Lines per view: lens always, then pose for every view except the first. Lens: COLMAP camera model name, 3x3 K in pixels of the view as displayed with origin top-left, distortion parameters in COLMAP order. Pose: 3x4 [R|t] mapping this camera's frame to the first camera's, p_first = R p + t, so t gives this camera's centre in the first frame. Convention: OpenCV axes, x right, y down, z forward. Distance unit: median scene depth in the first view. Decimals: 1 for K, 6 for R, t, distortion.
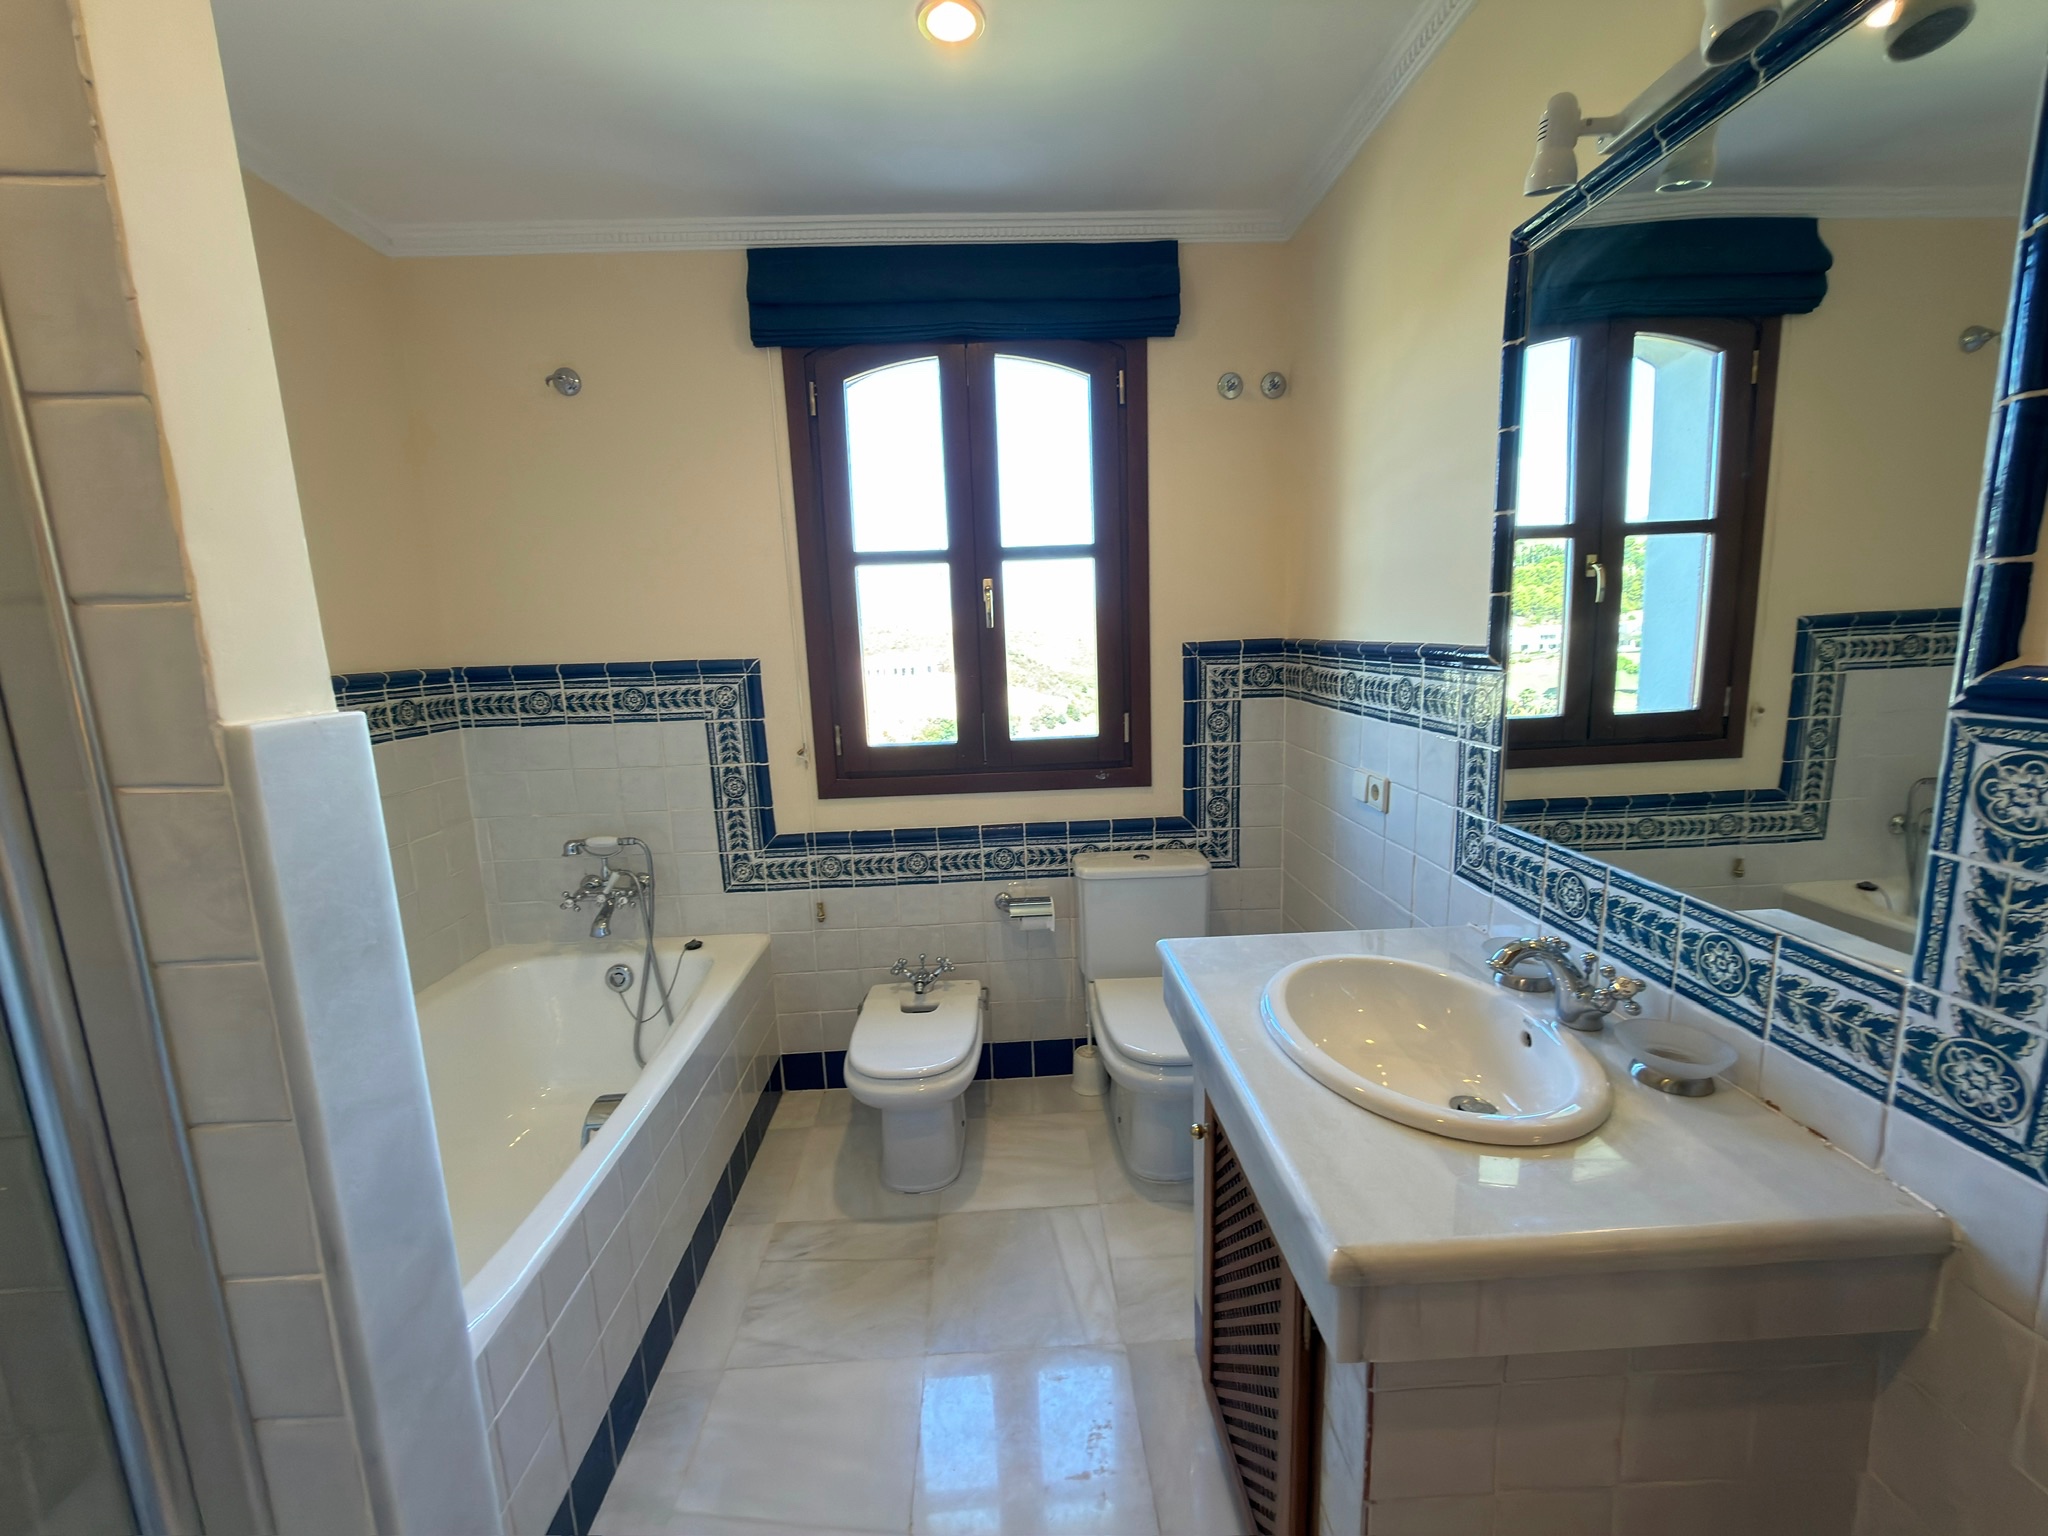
lens RADIAL K [[822.3, 0, 1026.3], [0, 822.3, 766.6], [0, 0, 1]] dist [-0.001739, 0.000338]
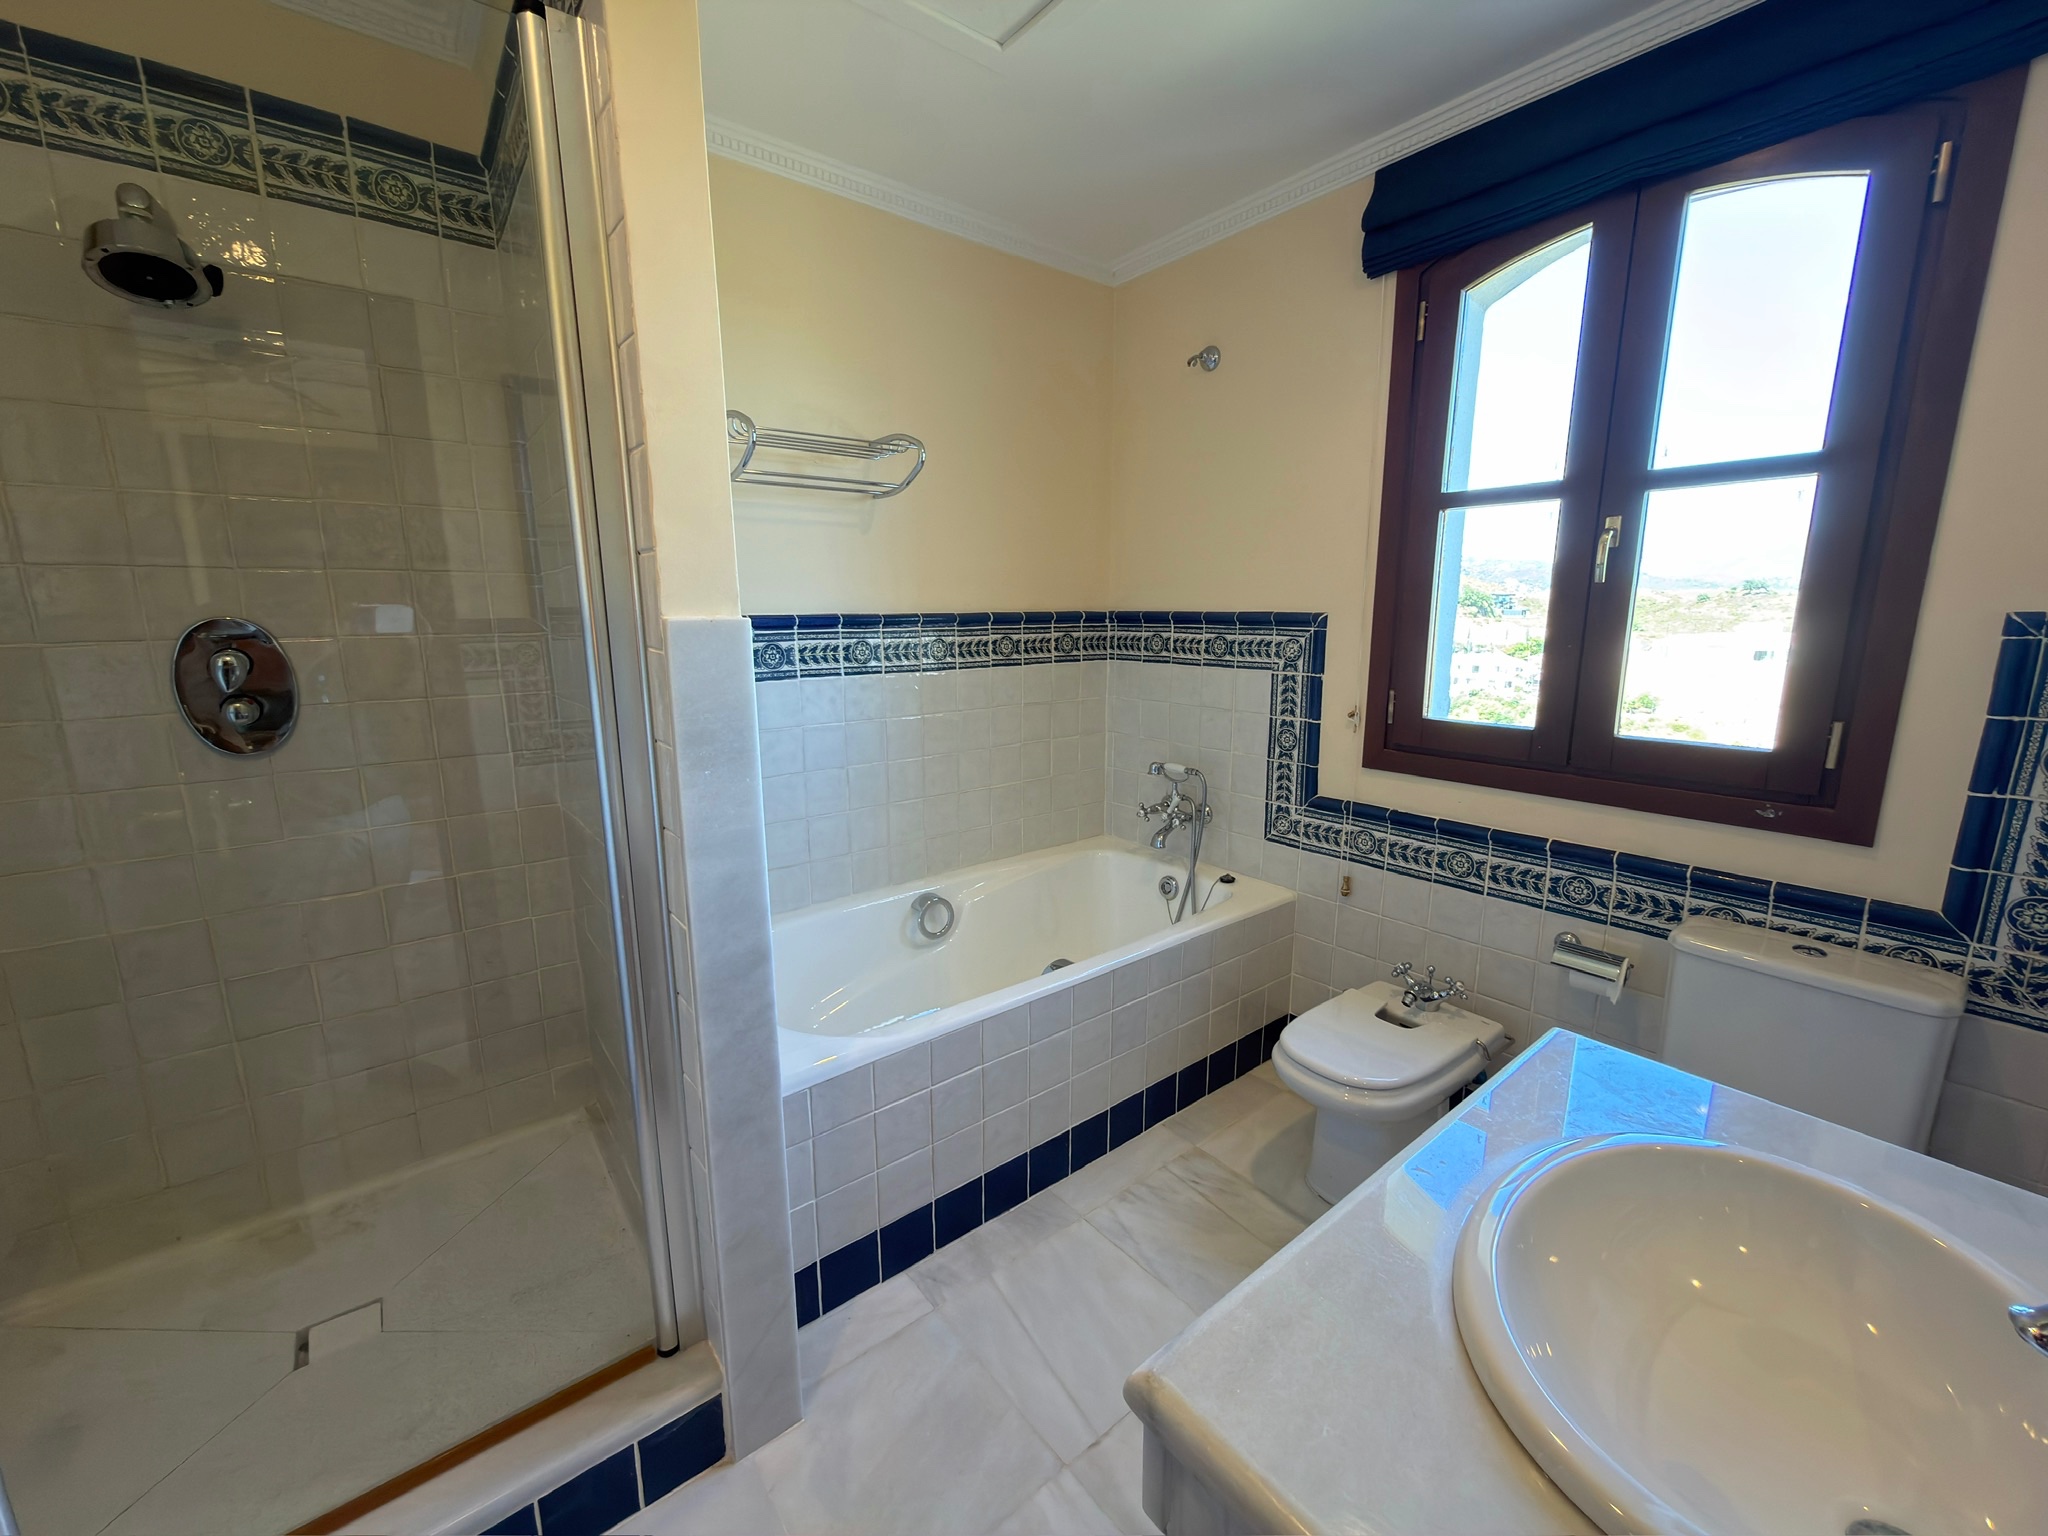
lens RADIAL K [[822.3, 0, 1026.3], [0, 822.3, 766.6], [0, 0, 1]] dist [-0.001739, 0.000338]
pose [[0.590507, 0.182735, -0.786073, 0.257631], [-0.146771, 0.982101, 0.118049, -0.015324], [0.793574, 0.045664, 0.606757, 0.134721]]
